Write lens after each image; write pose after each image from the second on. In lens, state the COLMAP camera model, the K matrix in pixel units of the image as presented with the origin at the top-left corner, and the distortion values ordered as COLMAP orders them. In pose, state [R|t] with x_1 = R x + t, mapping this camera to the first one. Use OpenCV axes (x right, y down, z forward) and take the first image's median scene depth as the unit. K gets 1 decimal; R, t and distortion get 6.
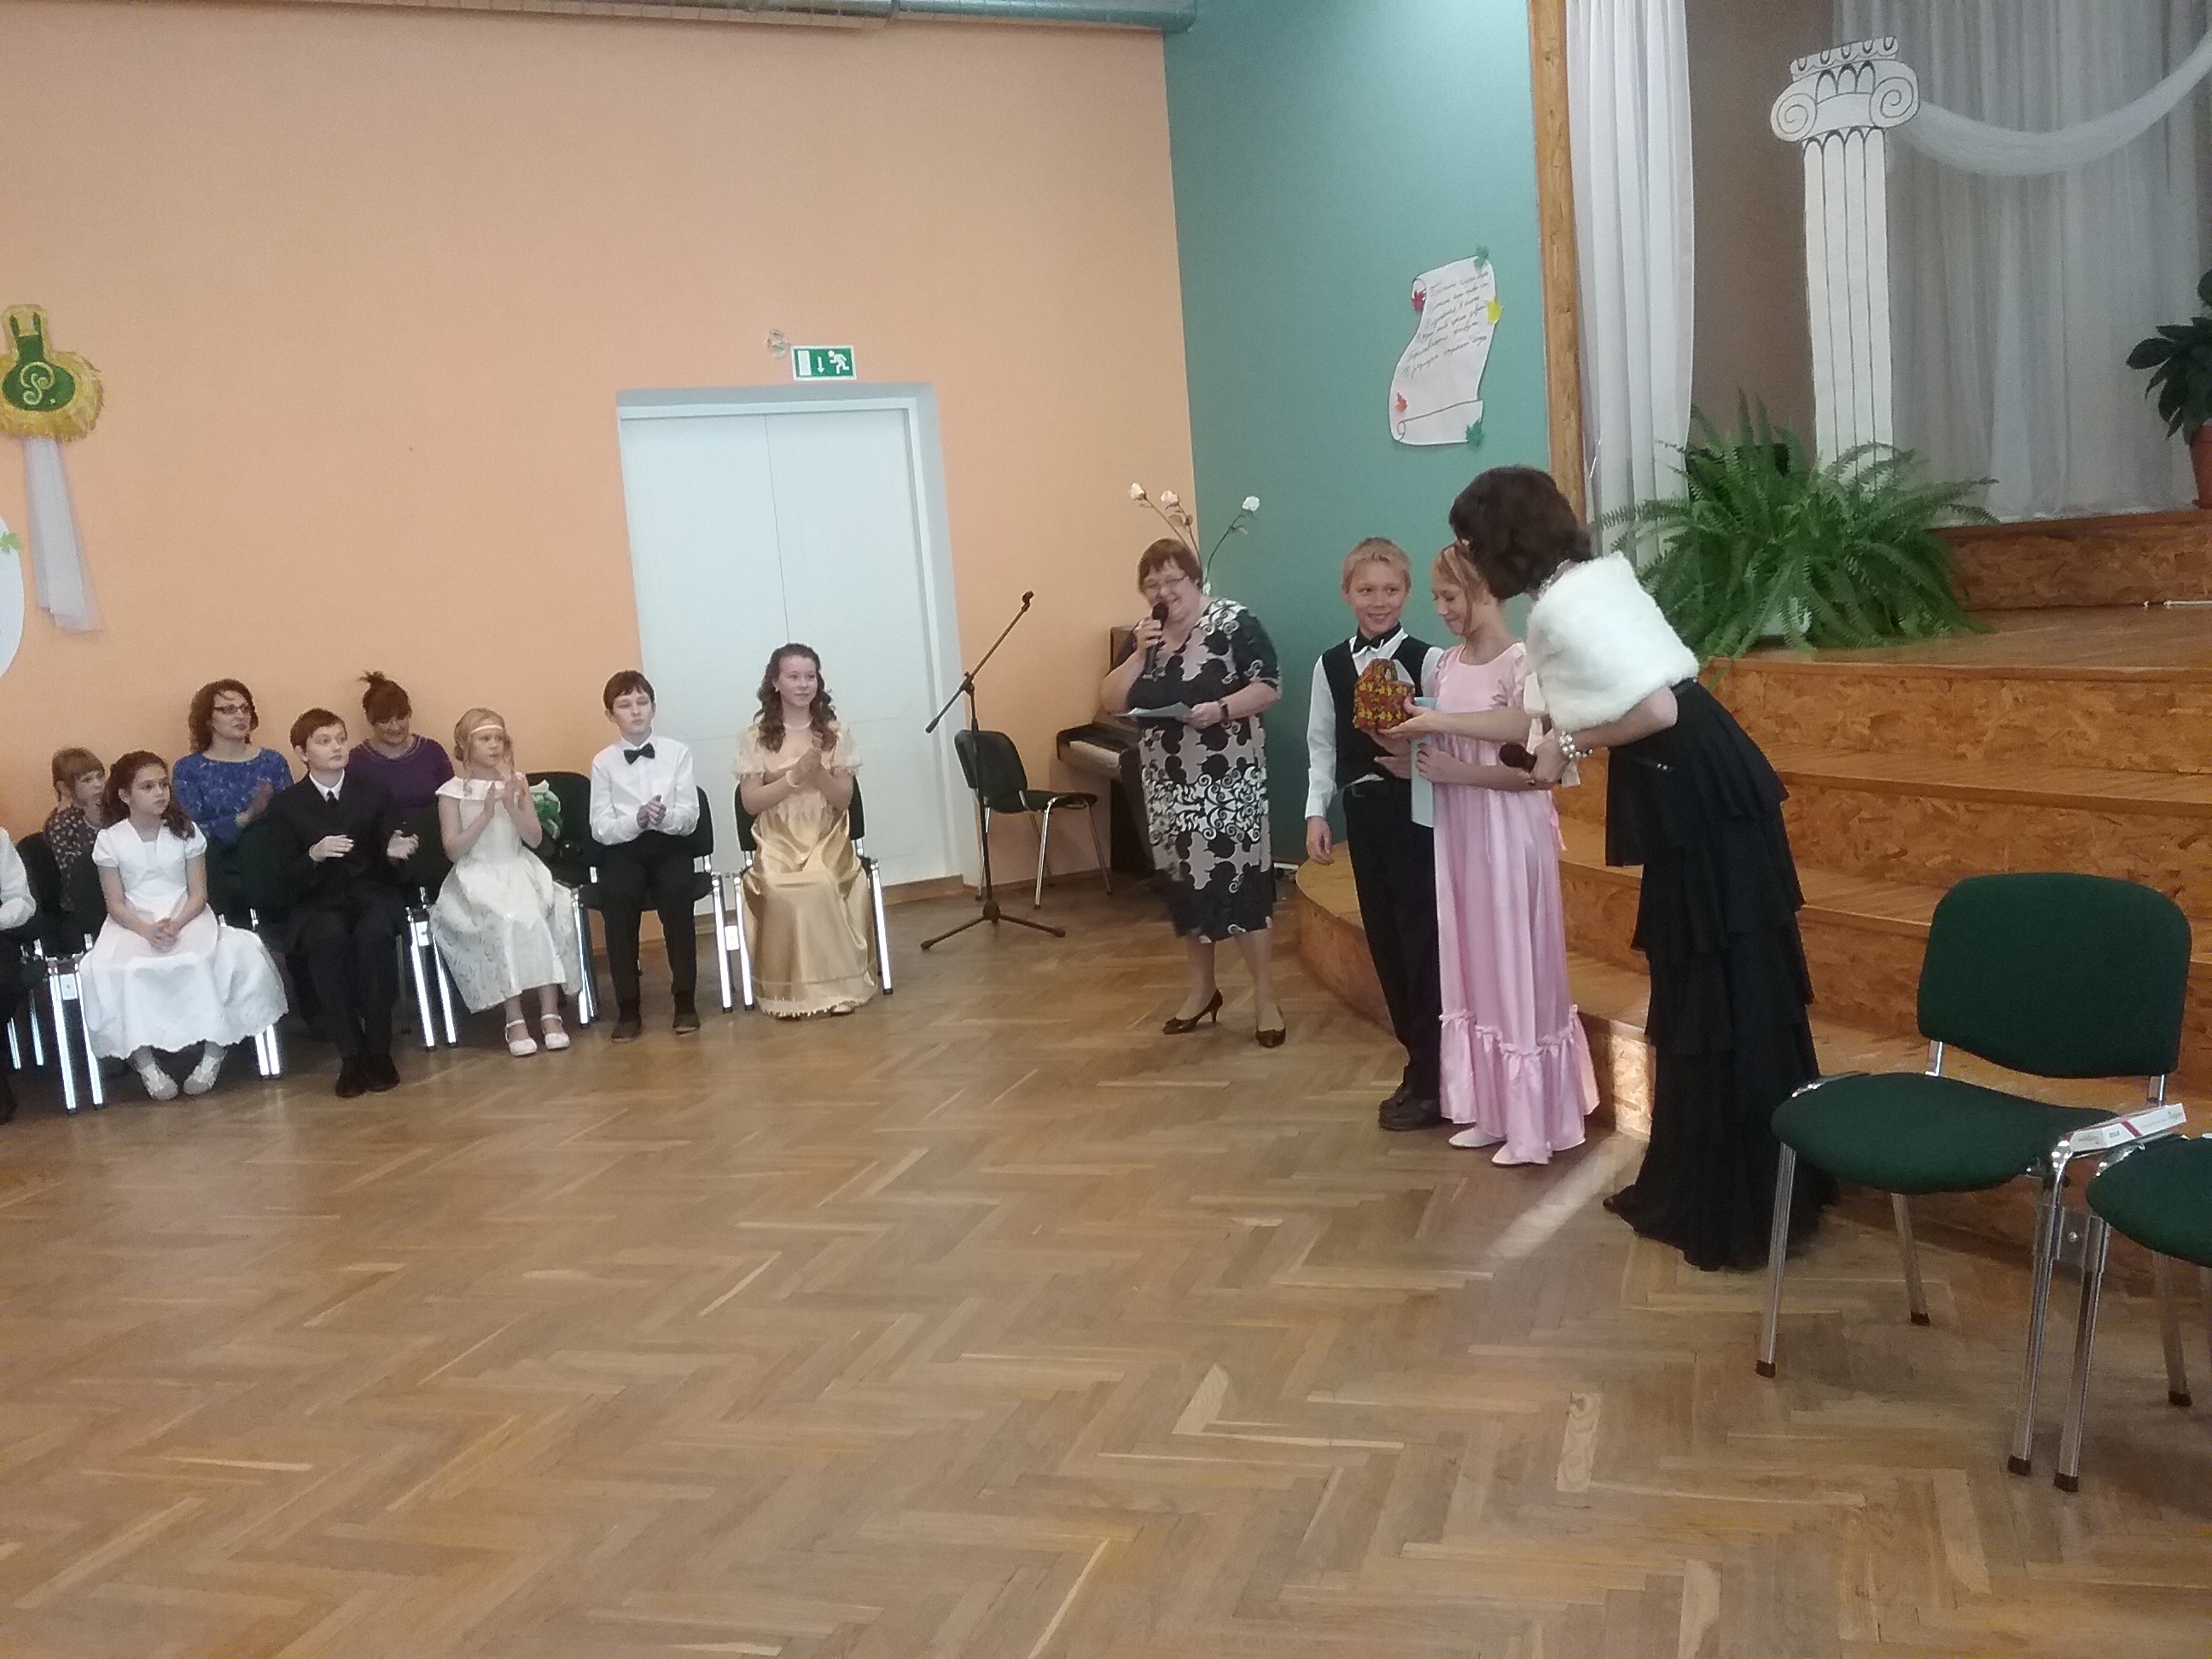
lens RADIAL K [[2089.7, 0, 1089.8], [0, 2089.7, 873.4], [0, 0, 1]] dist [0.102127, -0.211927]
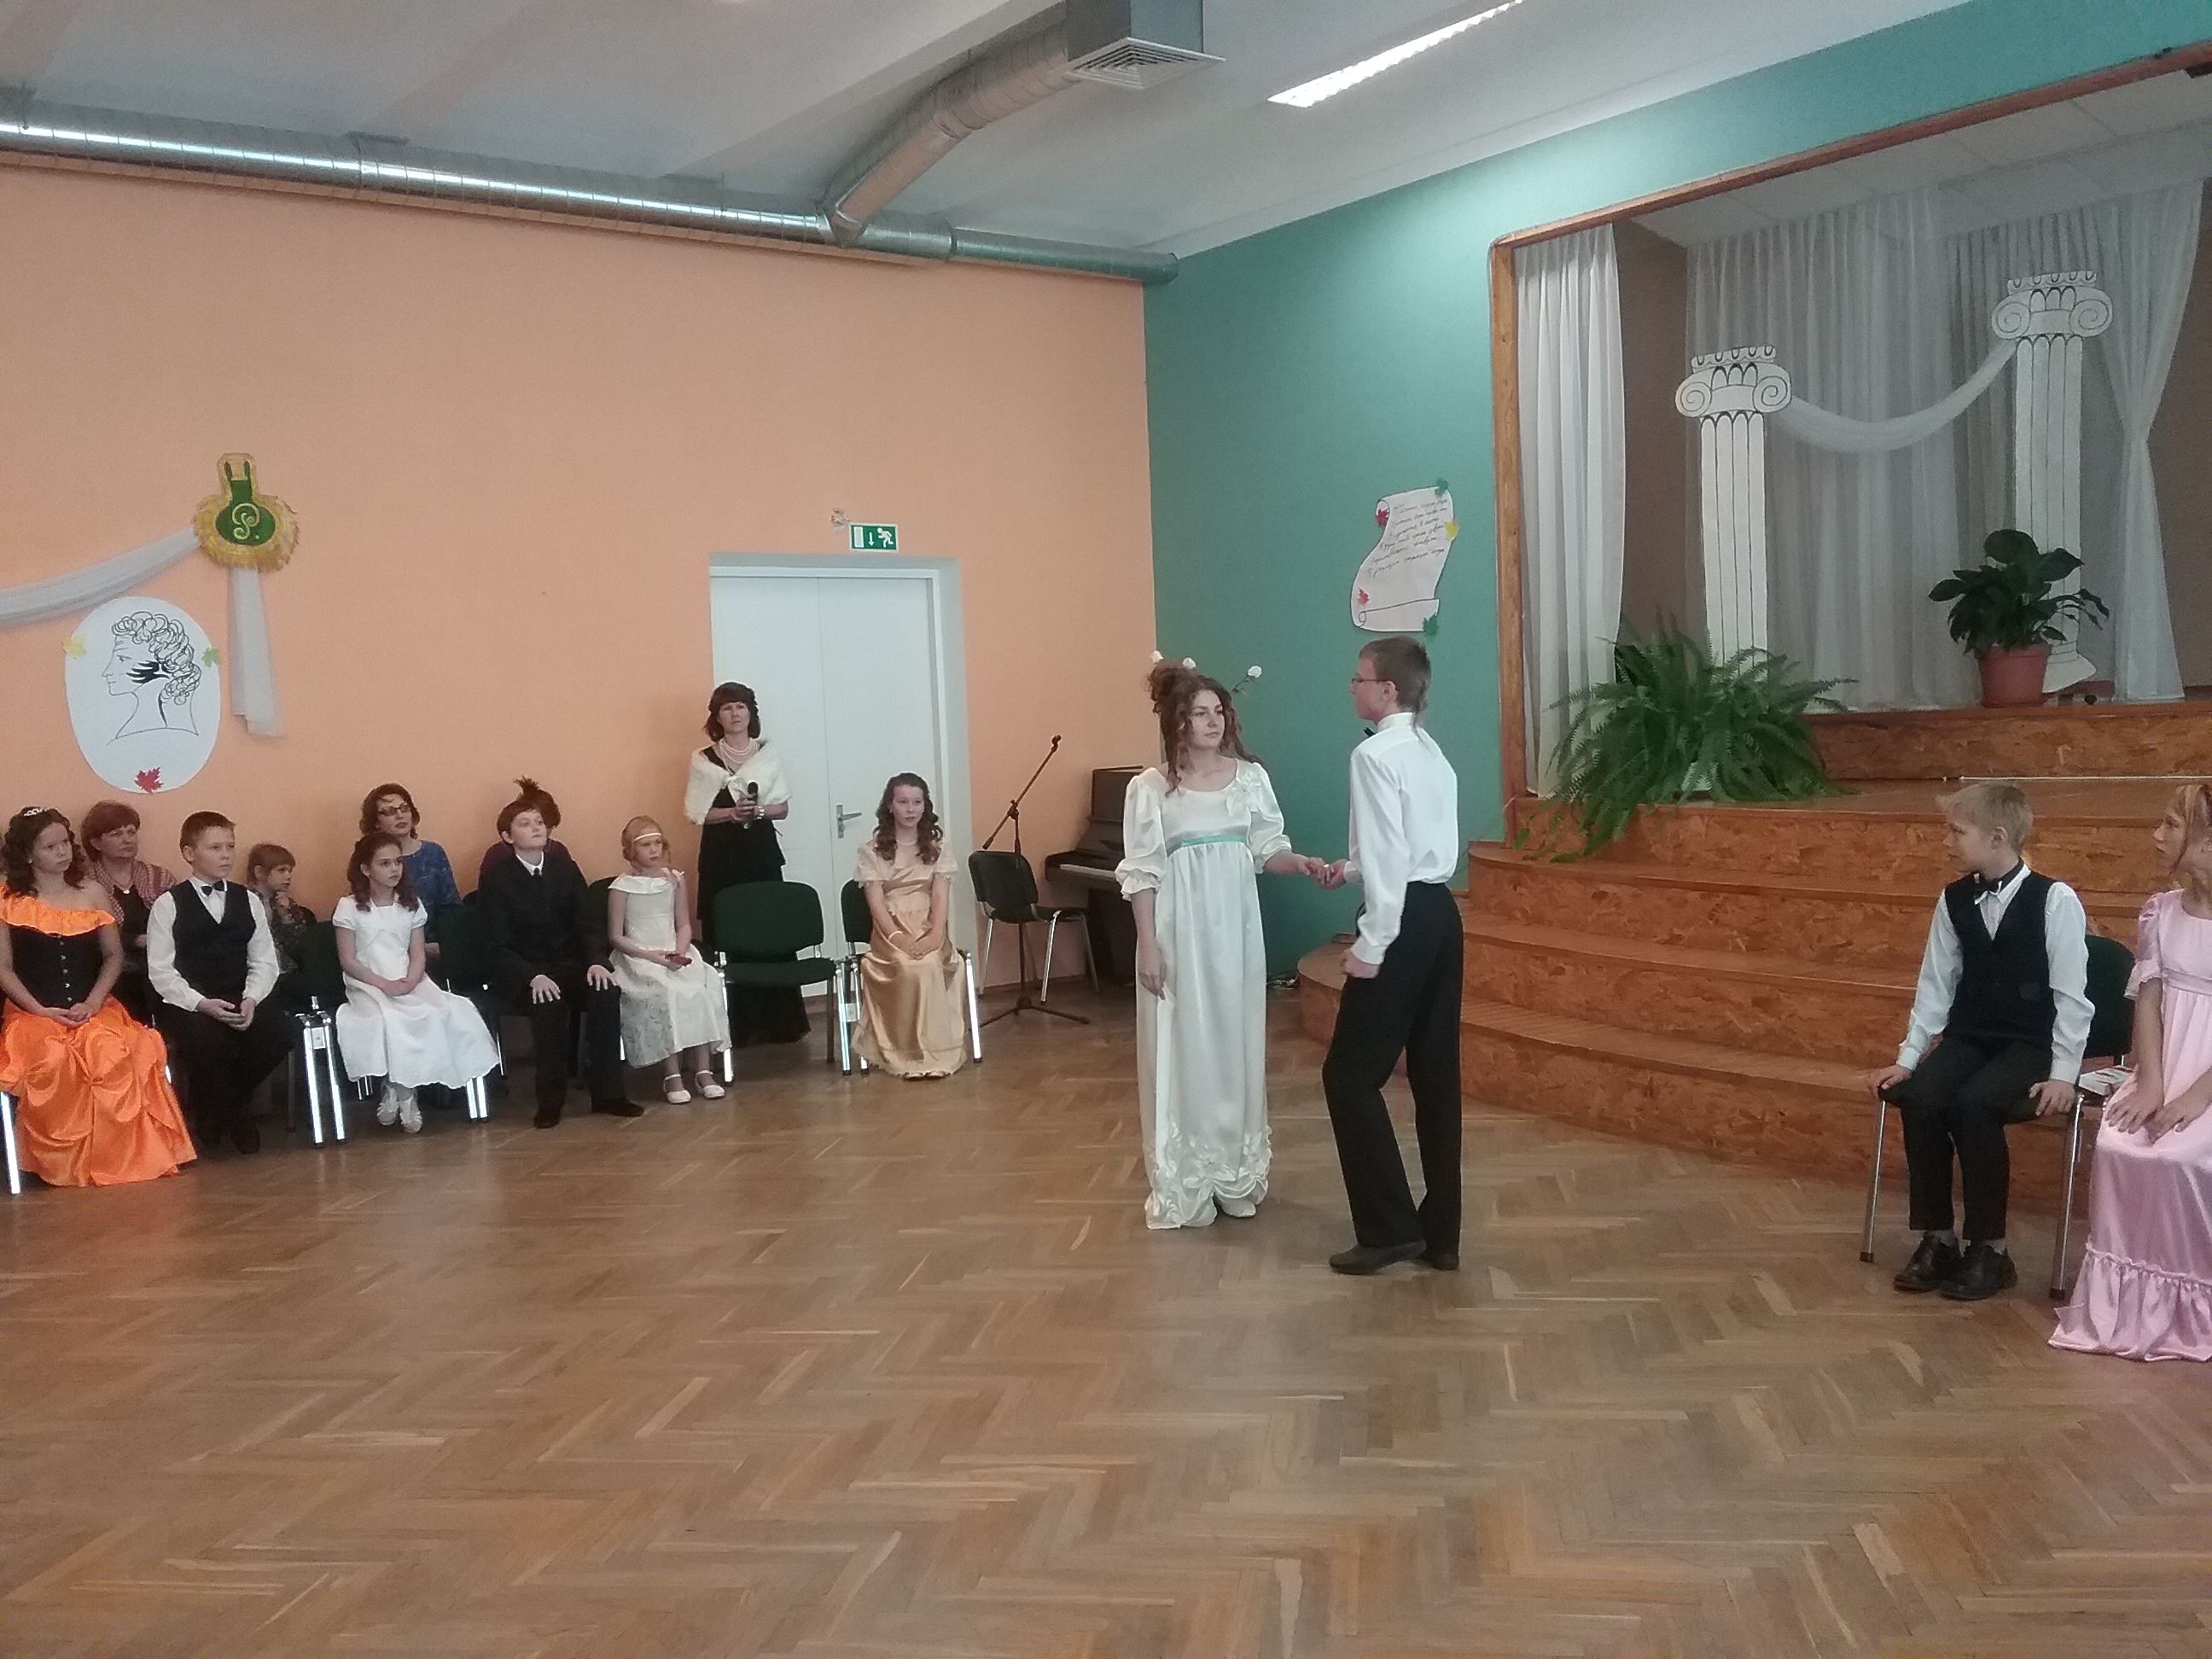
lens RADIAL K [[2089.7, 0, 1089.8], [0, 2089.7, 873.4], [0, 0, 1]] dist [0.102127, -0.211927]
pose [[0.987059, 0.029736, 0.157574, -0.231644], [-0.017537, 0.996779, -0.078253, 0.043637], [-0.159394, 0.074477, 0.984402, -0.203772]]
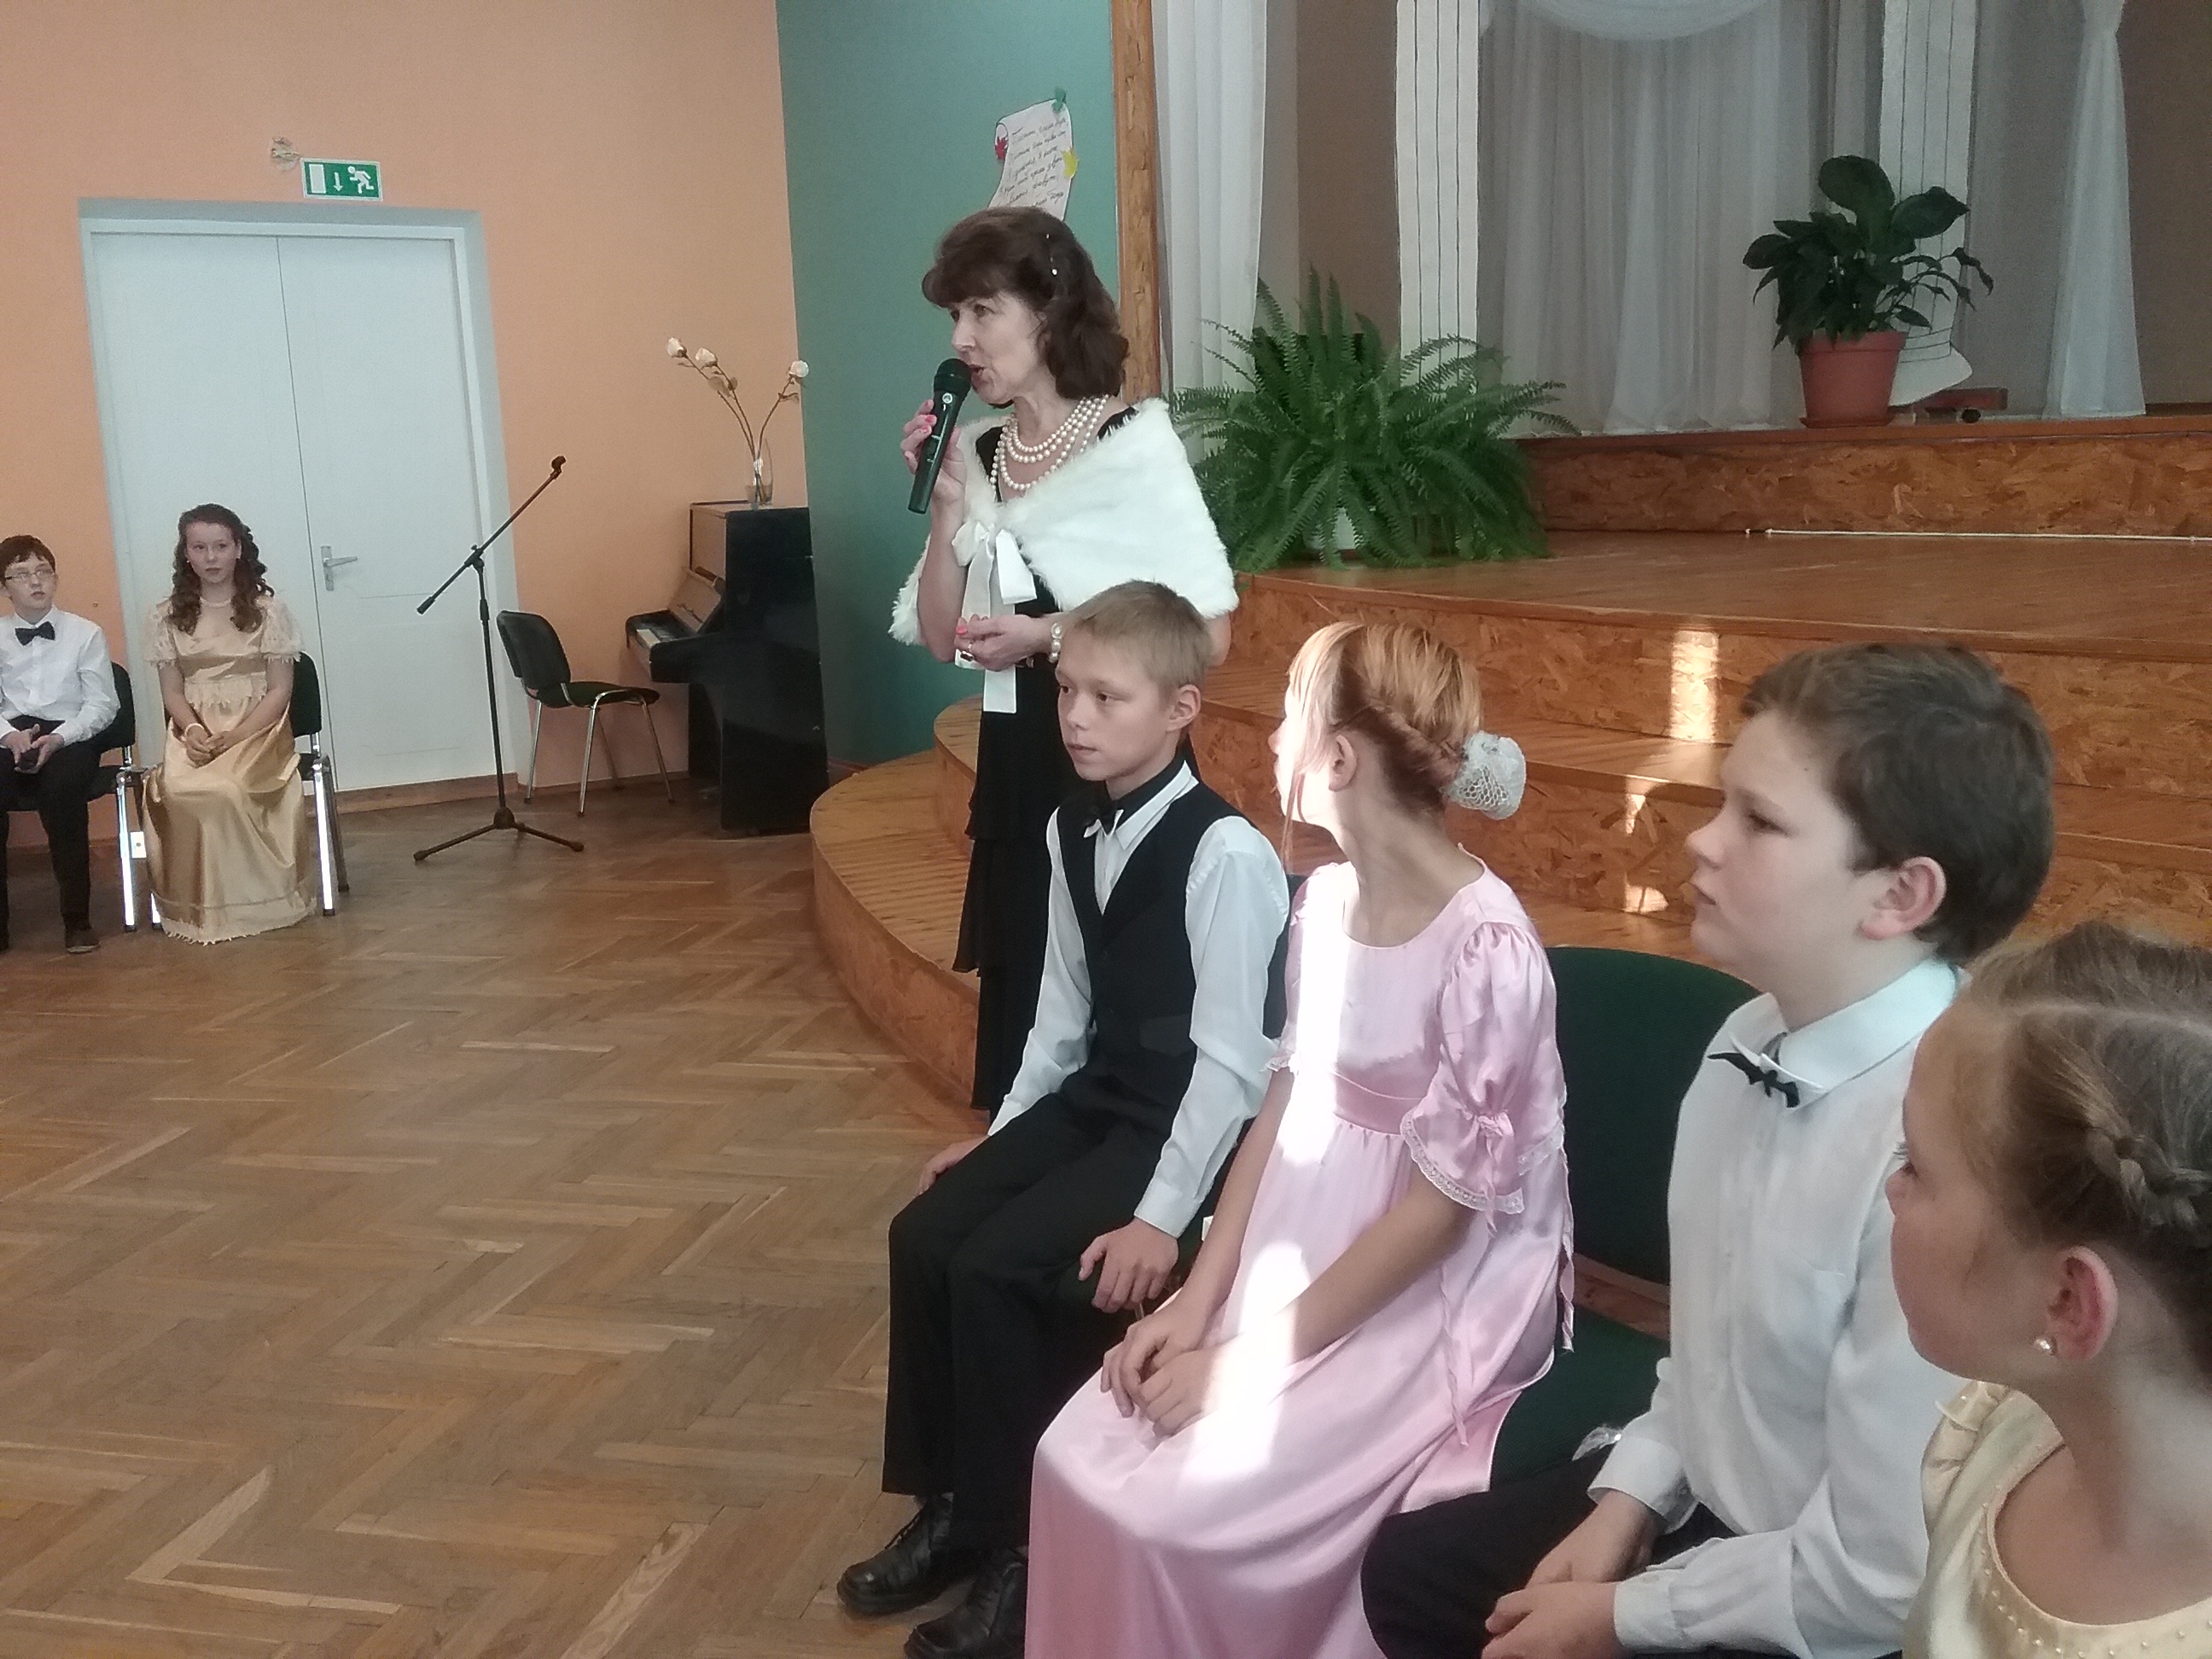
lens RADIAL K [[2089.7, 0, 1089.8], [0, 2089.7, 873.4], [0, 0, 1]] dist [0.102127, -0.211927]
pose [[0.996098, 0.032610, 0.082008, 0.148038], [-0.037151, 0.997824, 0.054466, -0.019329], [-0.080053, -0.057300, 0.995142, 0.108950]]
